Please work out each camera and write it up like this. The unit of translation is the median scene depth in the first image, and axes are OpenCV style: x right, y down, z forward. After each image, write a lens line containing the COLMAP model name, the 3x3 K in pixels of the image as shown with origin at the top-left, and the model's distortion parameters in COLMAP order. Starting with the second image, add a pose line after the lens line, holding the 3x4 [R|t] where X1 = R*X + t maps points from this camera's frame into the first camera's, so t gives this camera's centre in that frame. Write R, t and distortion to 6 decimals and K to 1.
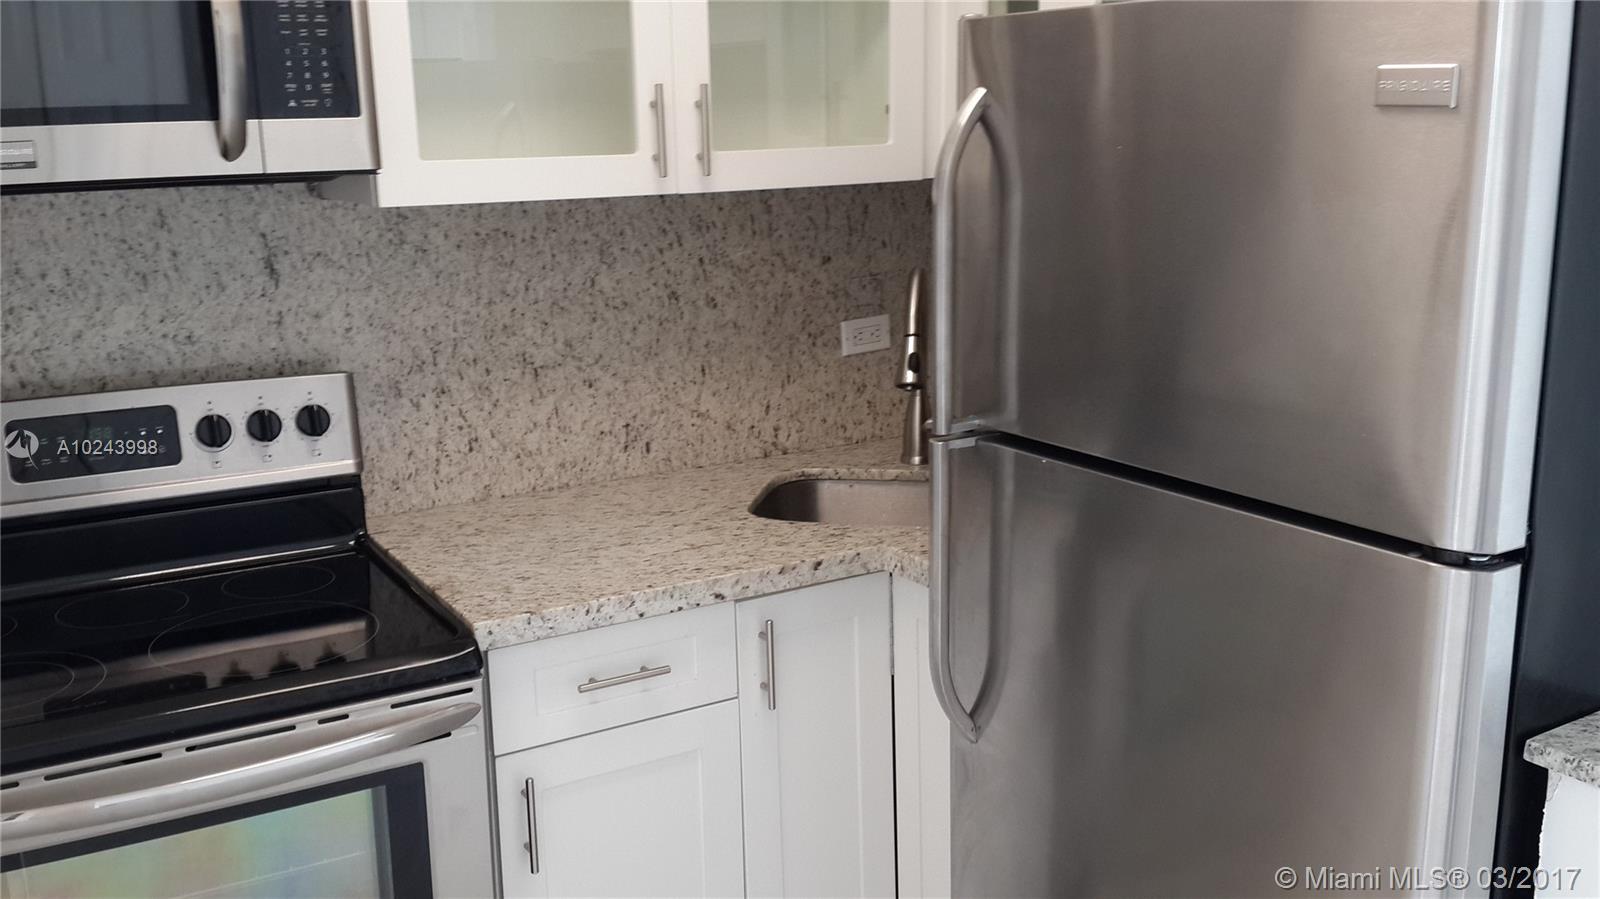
lens RADIAL K [[1516.4, 0, 801.0], [0, 1516.4, 461.1], [0, 0, 1]] dist [0.187458, -0.431660]
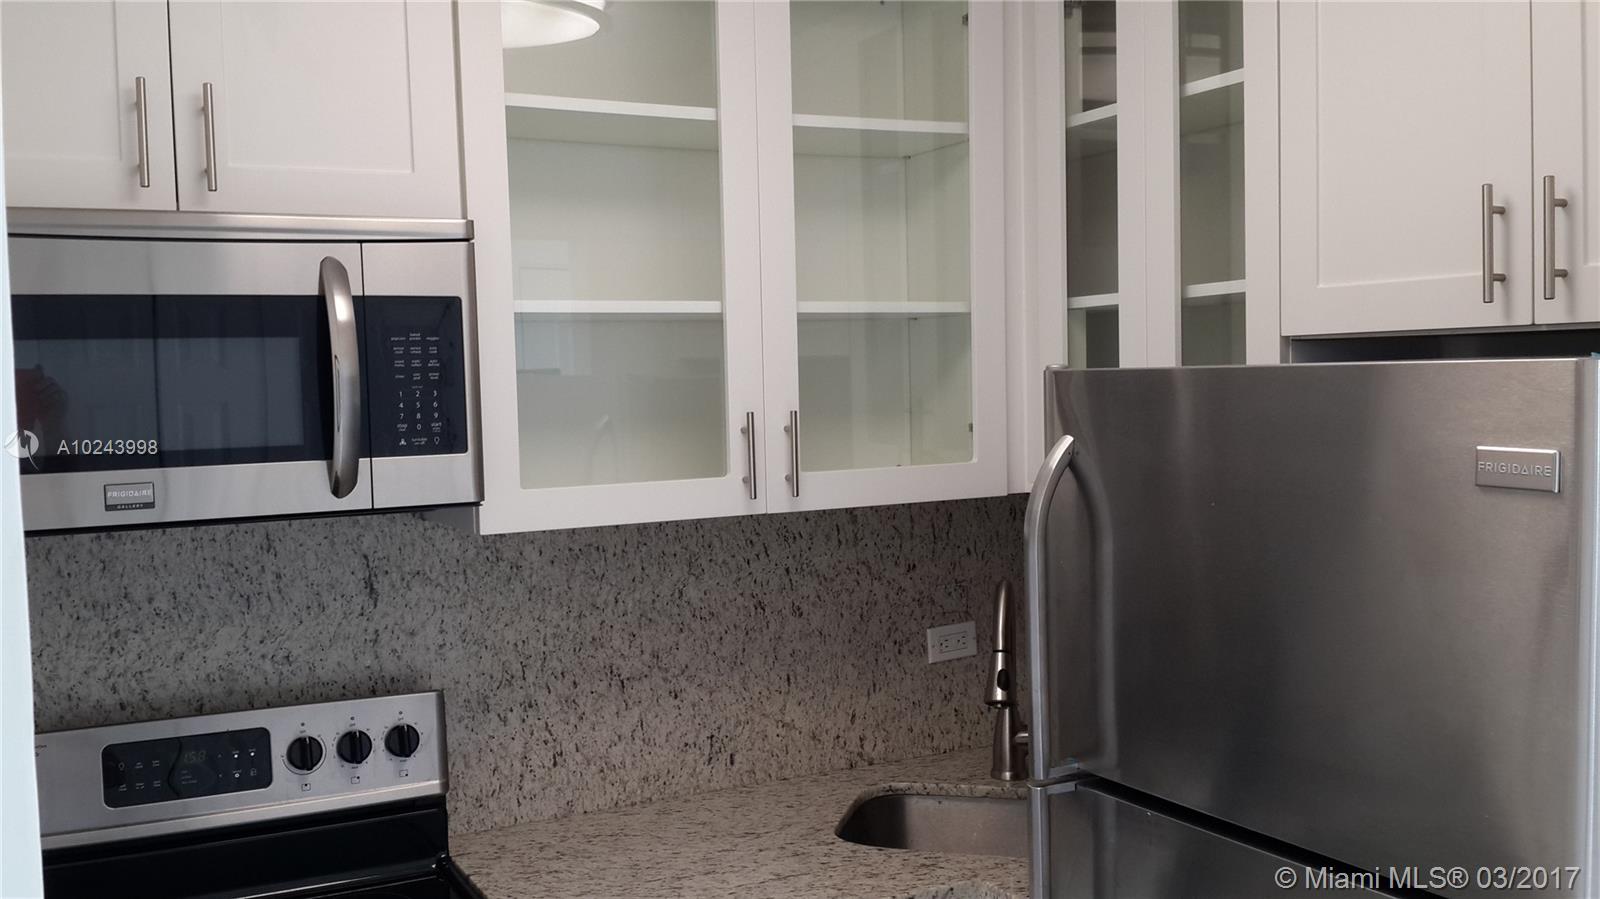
lens RADIAL K [[1516.4, 0, 801.0], [0, 1516.4, 461.1], [0, 0, 1]] dist [0.187458, -0.431660]
pose [[0.998752, -0.004495, -0.049748, -0.006751], [-0.004117, 0.985146, -0.171669, -0.033217], [0.049780, 0.171660, 0.983898, -0.004027]]
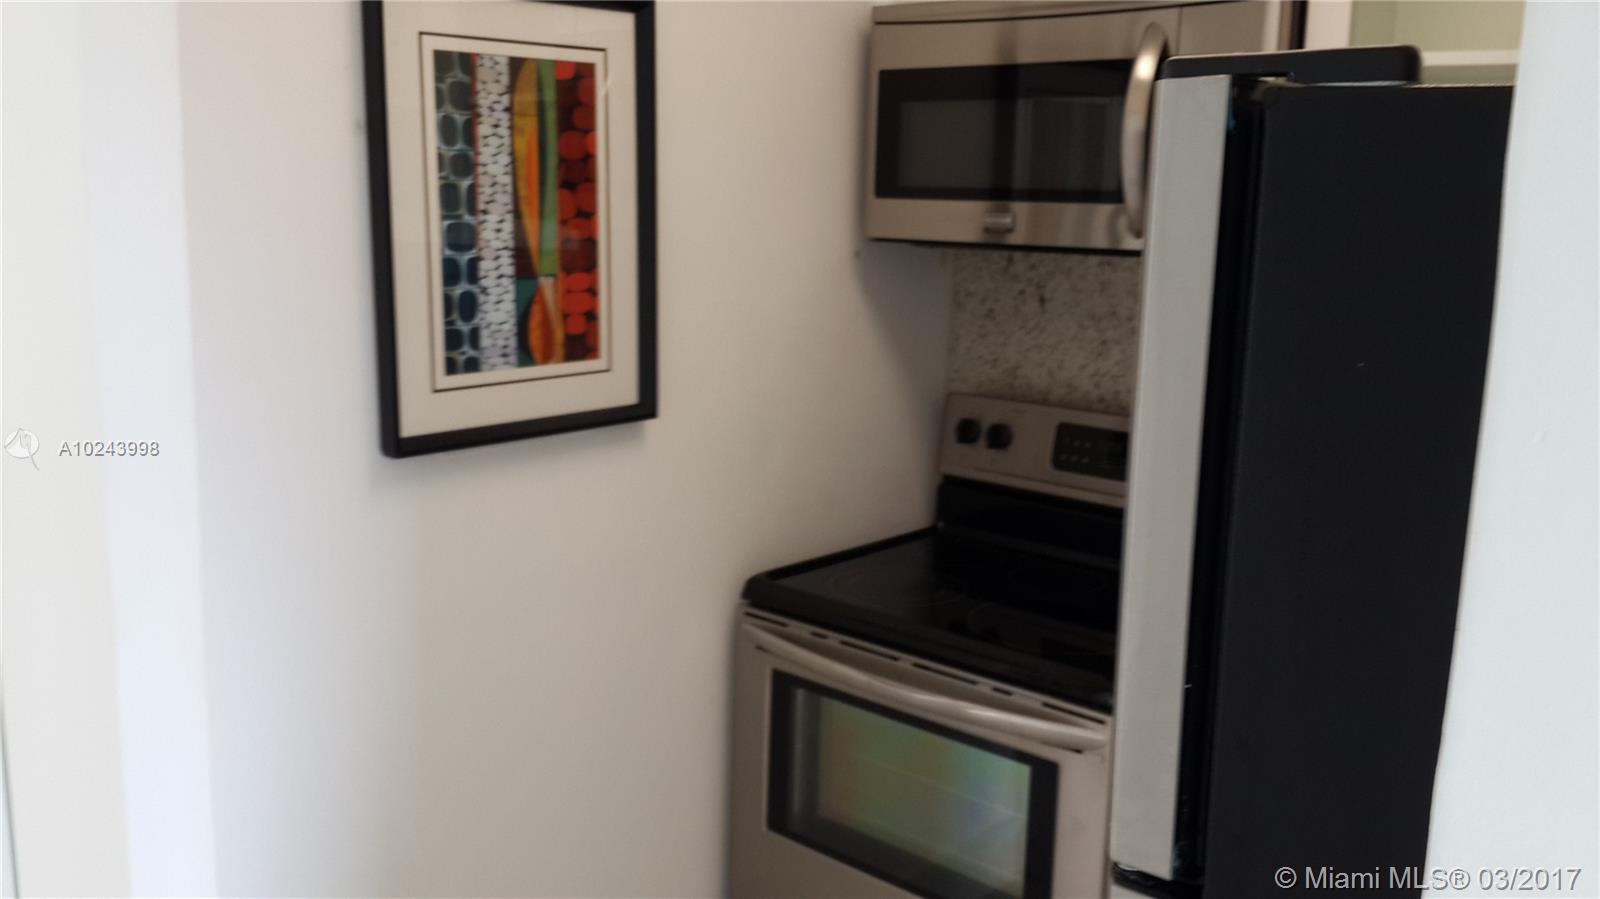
lens RADIAL K [[1516.4, 0, 801.0], [0, 1516.4, 461.1], [0, 0, 1]] dist [0.187458, -0.431660]
pose [[0.300033, 0.202358, -0.932219, 0.577200], [-0.242522, 0.961313, 0.130618, -0.098932], [0.922585, 0.186894, 0.337502, 0.324579]]
